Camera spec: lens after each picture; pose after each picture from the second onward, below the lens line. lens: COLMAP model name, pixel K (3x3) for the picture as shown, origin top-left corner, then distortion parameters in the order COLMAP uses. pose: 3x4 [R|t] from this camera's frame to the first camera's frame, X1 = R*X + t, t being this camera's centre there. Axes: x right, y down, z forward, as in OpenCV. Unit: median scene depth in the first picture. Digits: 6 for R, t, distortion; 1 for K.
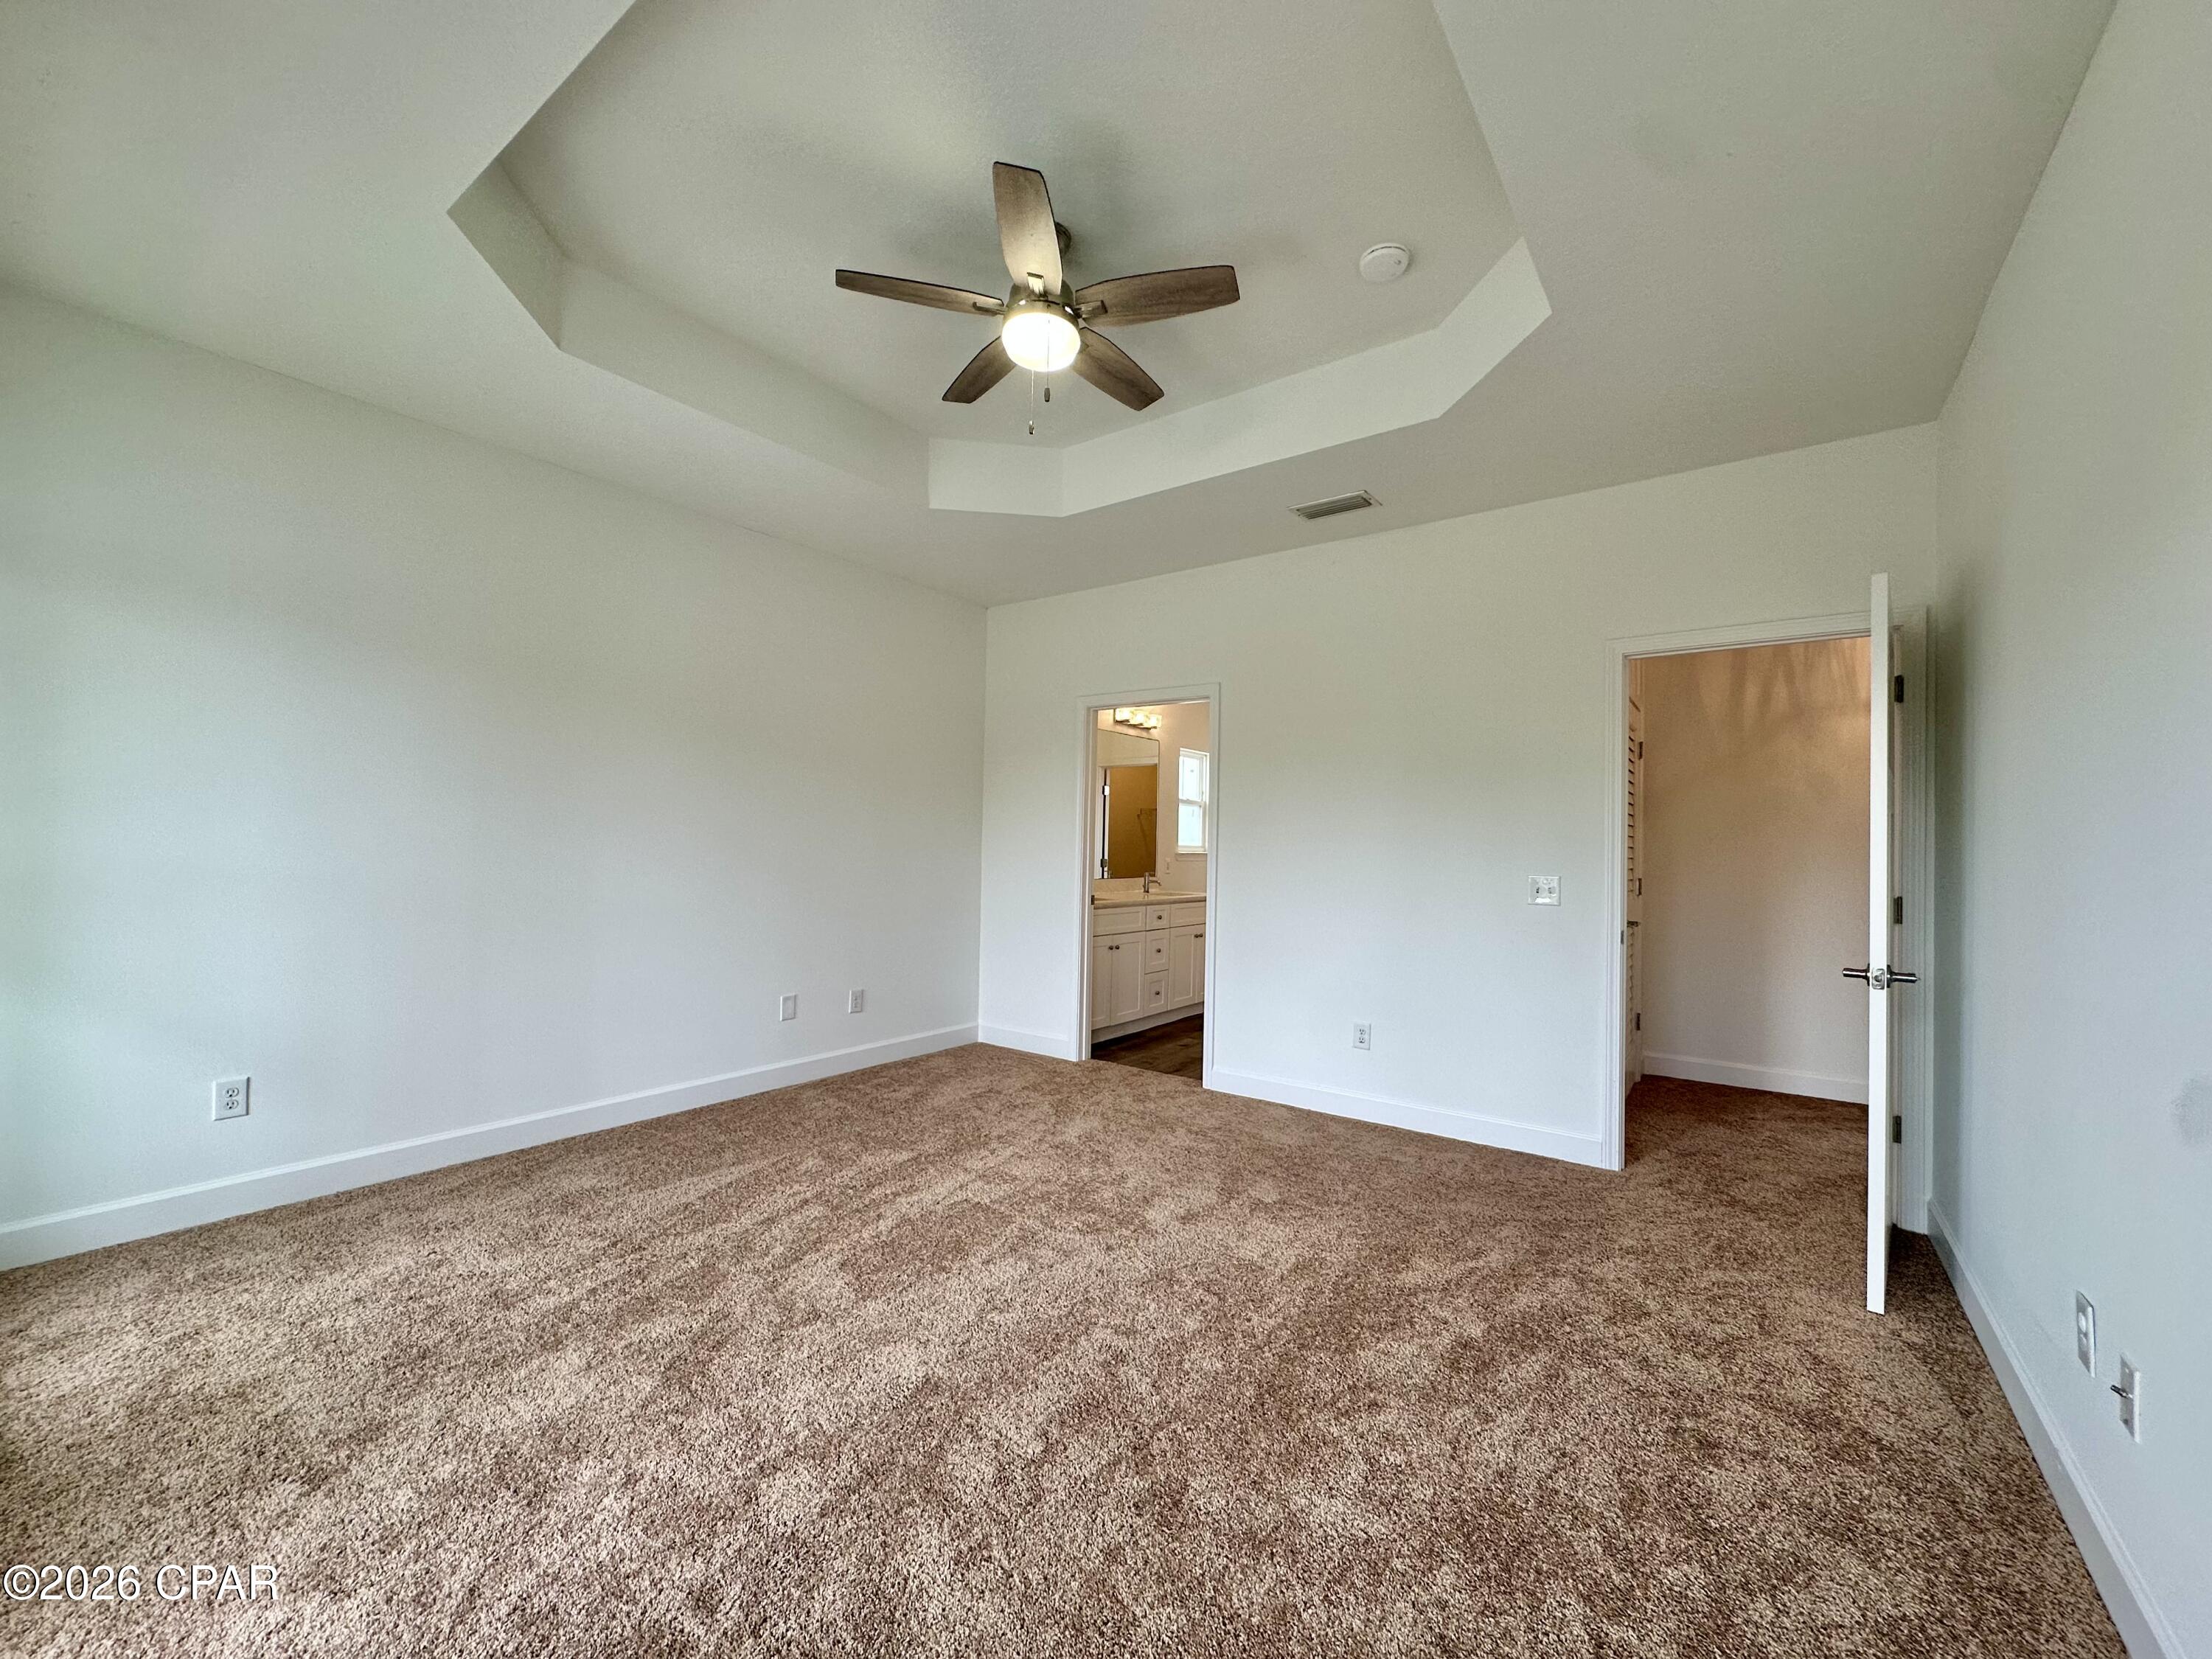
lens RADIAL K [[880.7, 0, 1106.3], [0, 880.7, 830.4], [0, 0, 1]] dist [-0.002692, 0.001593]
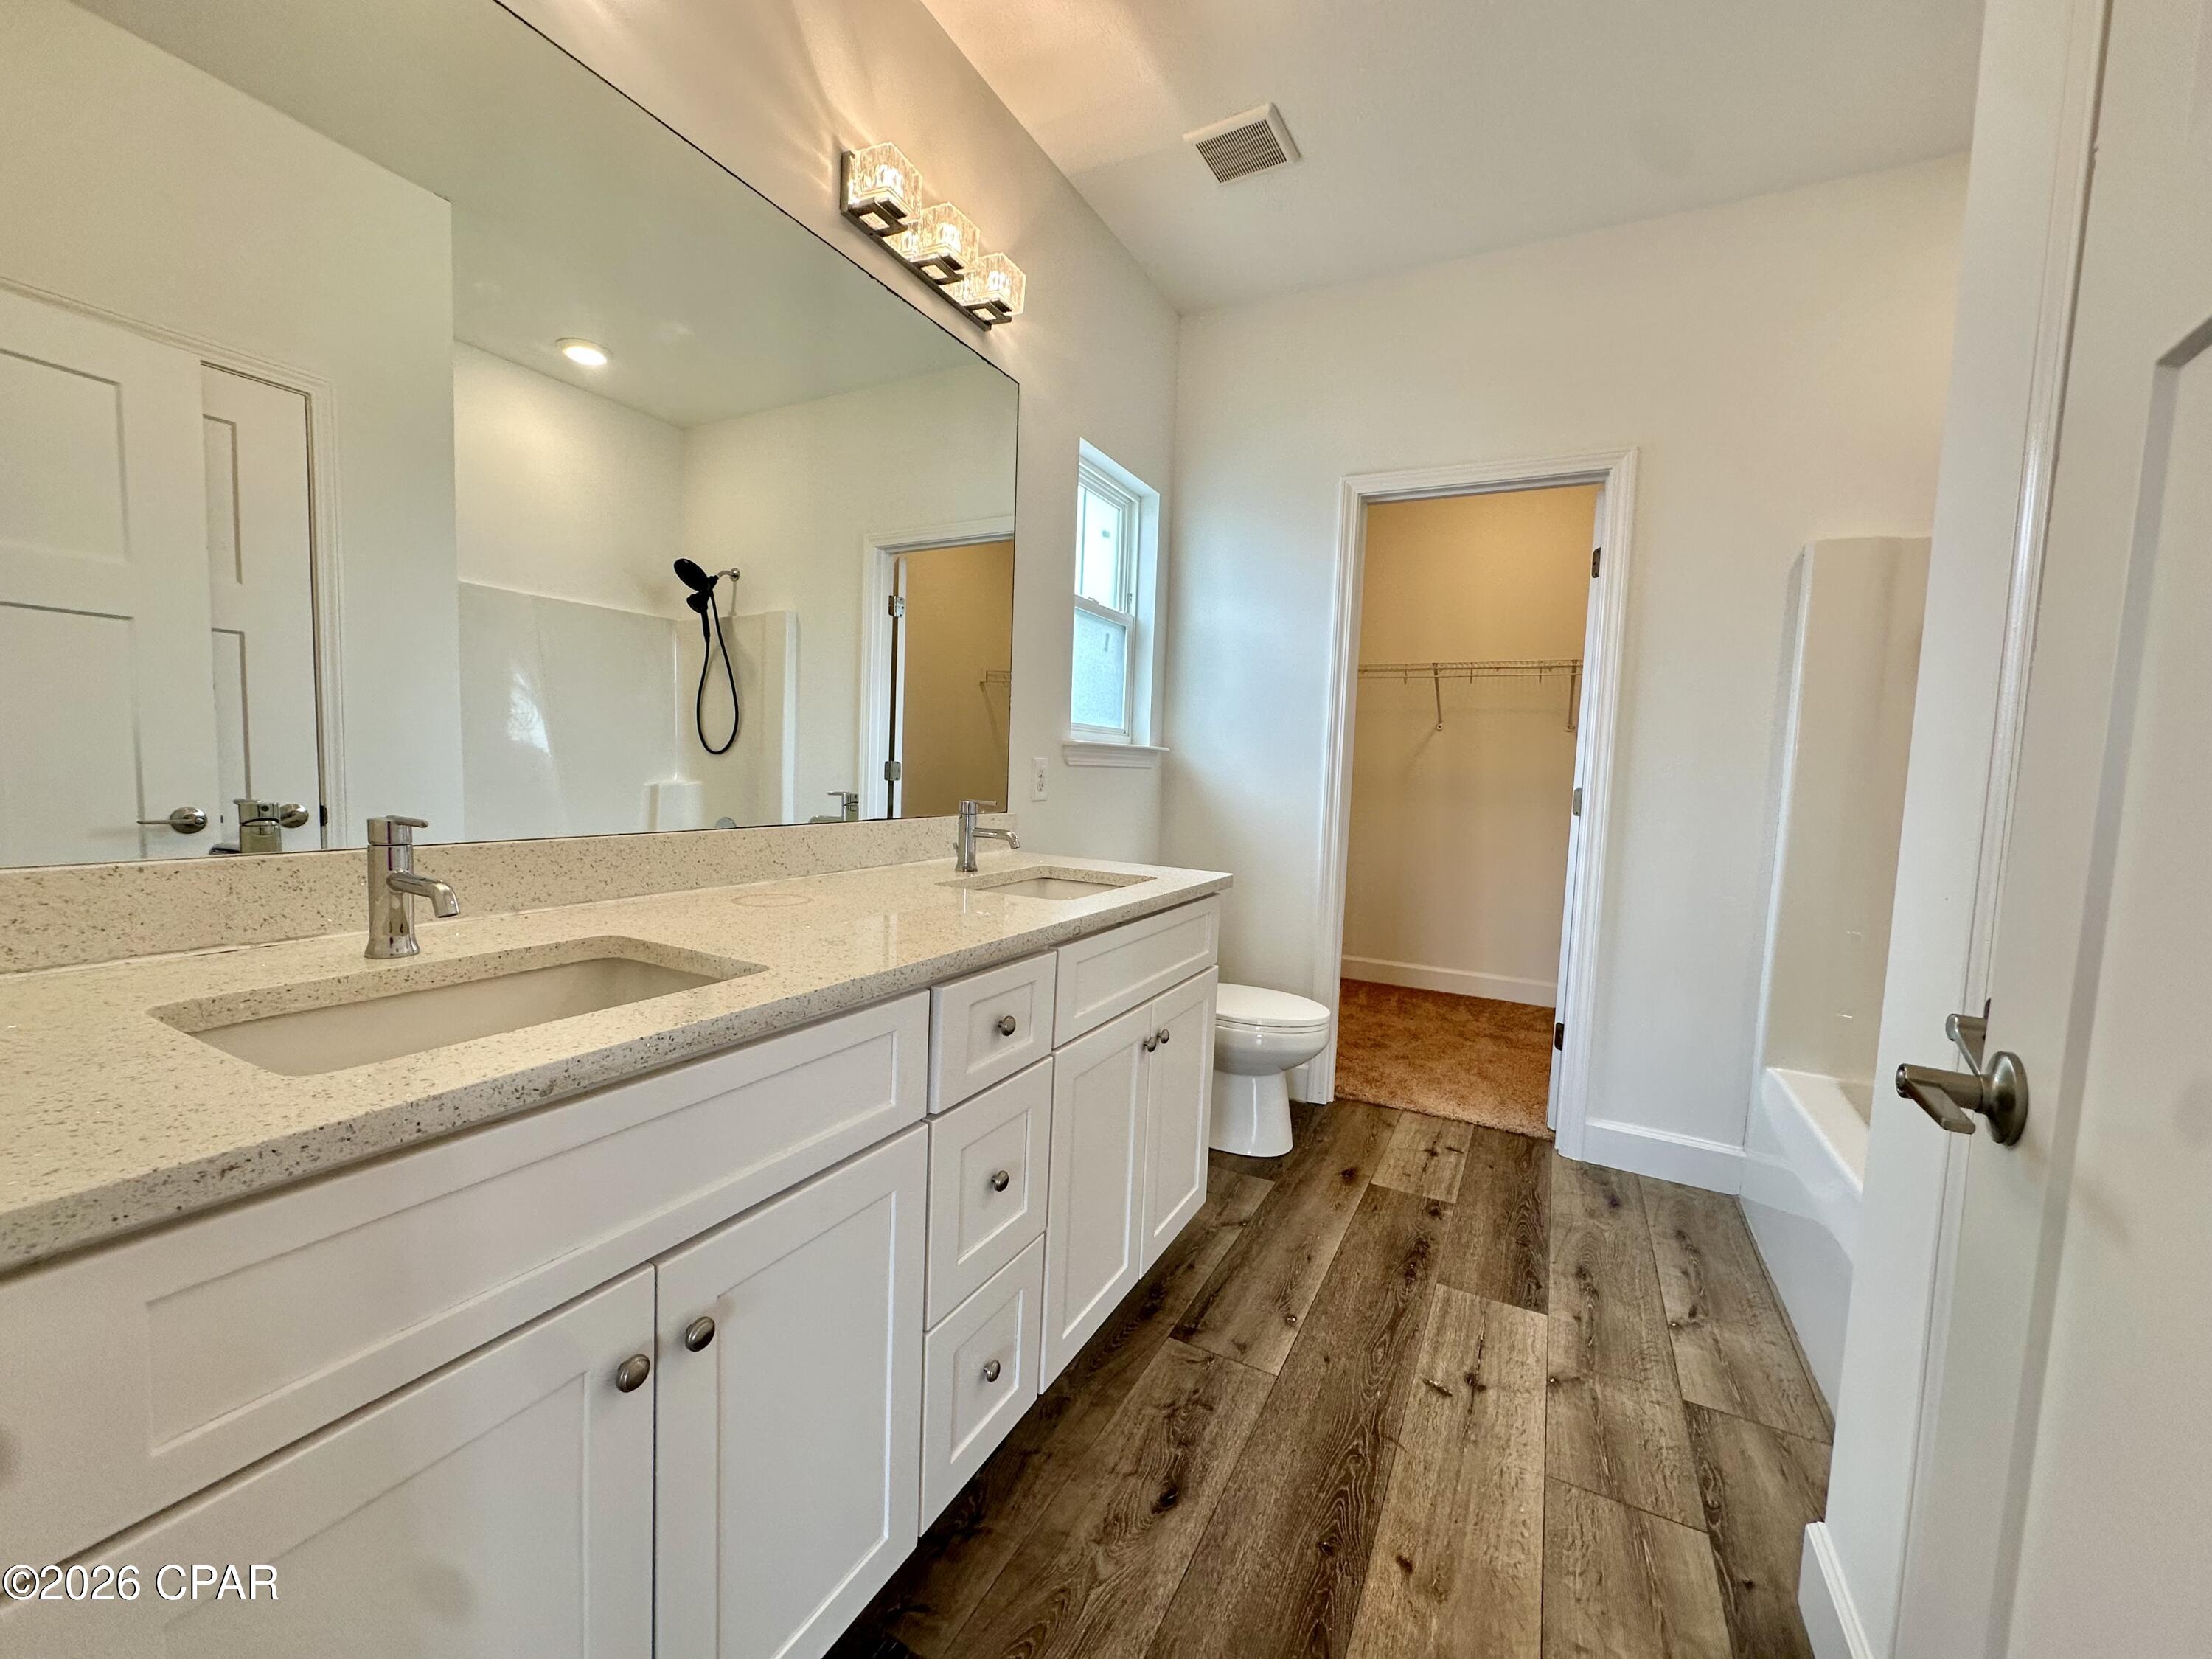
lens RADIAL K [[880.7, 0, 1103.8], [0, 880.7, 836.8], [0, 0, 1]] dist [-0.002692, 0.001593]
pose [[0.989054, 0.004580, 0.147483, 0.041794], [-0.019683, 0.994681, 0.101107, 0.025928], [-0.146236, -0.102903, 0.983883, 0.623611]]
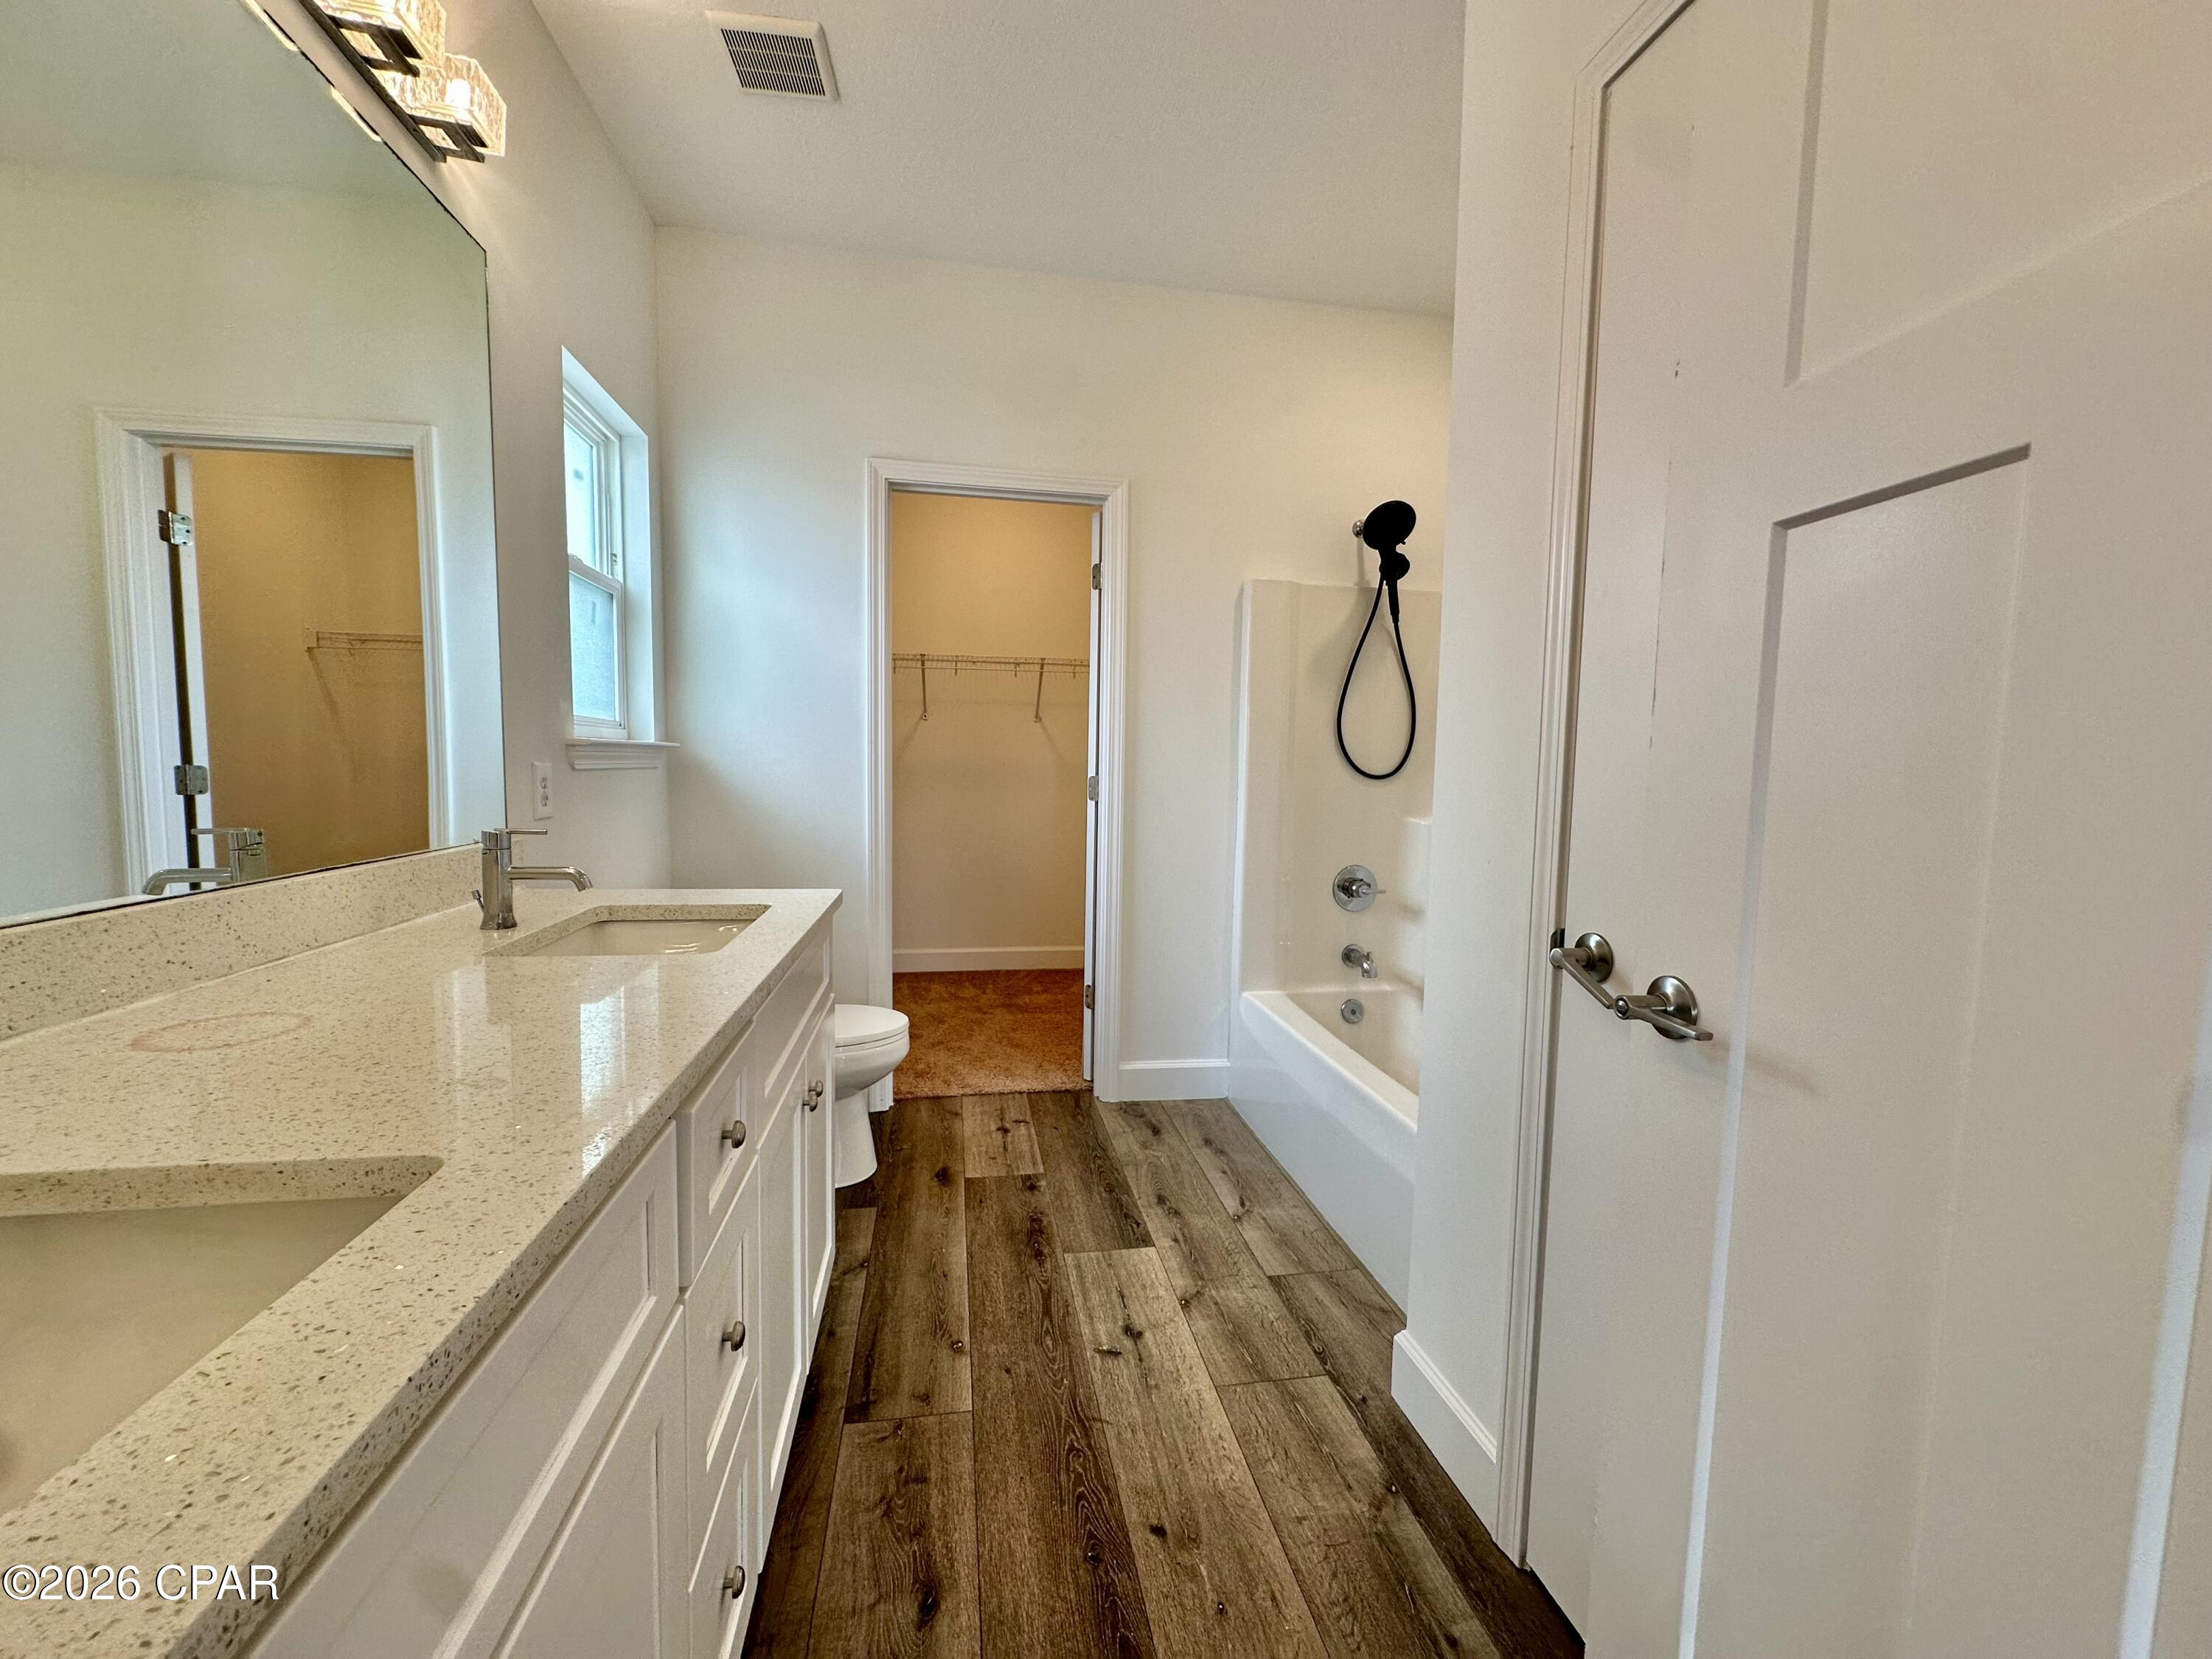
lens RADIAL K [[880.7, 0, 1105.0], [0, 880.7, 835.7], [0, 0, 1]] dist [-0.002692, 0.001593]
pose [[0.697919, -0.067981, 0.712943, -0.001313], [-0.014464, 0.993944, 0.108935, 0.021538], [-0.716031, -0.086340, 0.692709, 0.664218]]
